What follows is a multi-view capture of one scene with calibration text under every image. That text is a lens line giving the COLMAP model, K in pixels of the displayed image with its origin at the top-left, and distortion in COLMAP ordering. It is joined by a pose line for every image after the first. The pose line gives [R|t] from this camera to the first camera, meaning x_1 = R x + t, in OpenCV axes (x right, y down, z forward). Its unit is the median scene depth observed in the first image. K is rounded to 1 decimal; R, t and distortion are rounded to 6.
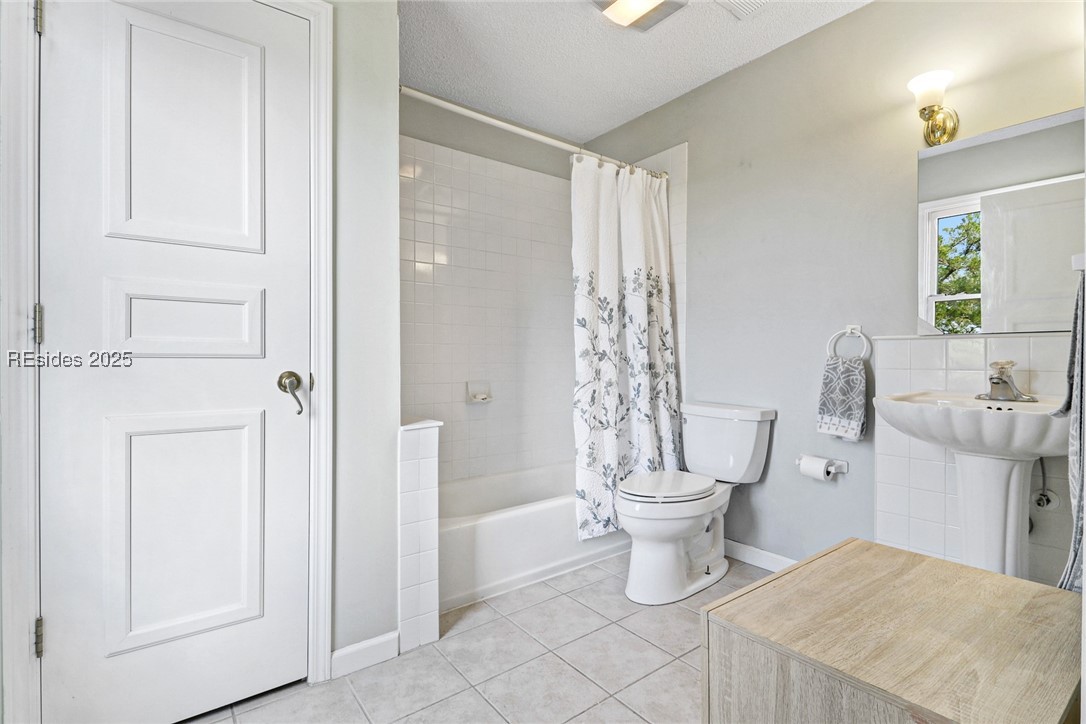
lens RADIAL K [[518.8, 0, 548.5], [0, 518.8, 371.6], [0, 0, 1]] dist [0.022290, -0.018388]
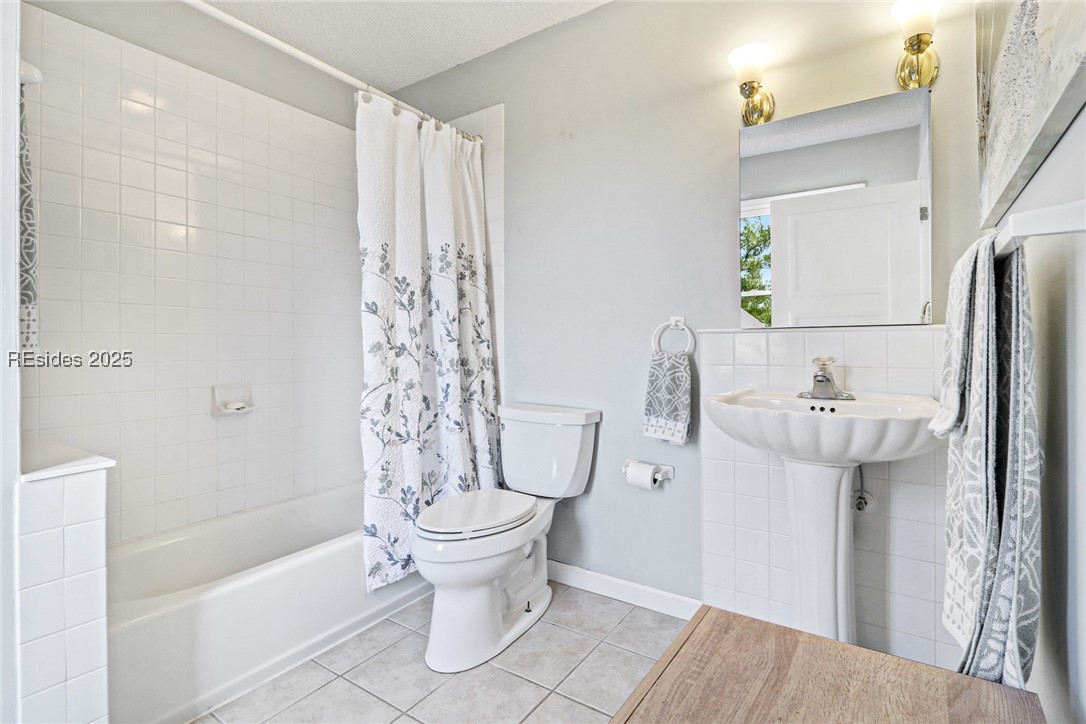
lens RADIAL K [[518.8, 0, 548.5], [0, 518.8, 371.6], [0, 0, 1]] dist [0.022290, -0.018388]
pose [[0.949587, -0.017363, 0.313022, 0.074535], [0.011118, 0.999702, 0.021726, -0.013751], [-0.313306, -0.017150, 0.949497, 0.184908]]
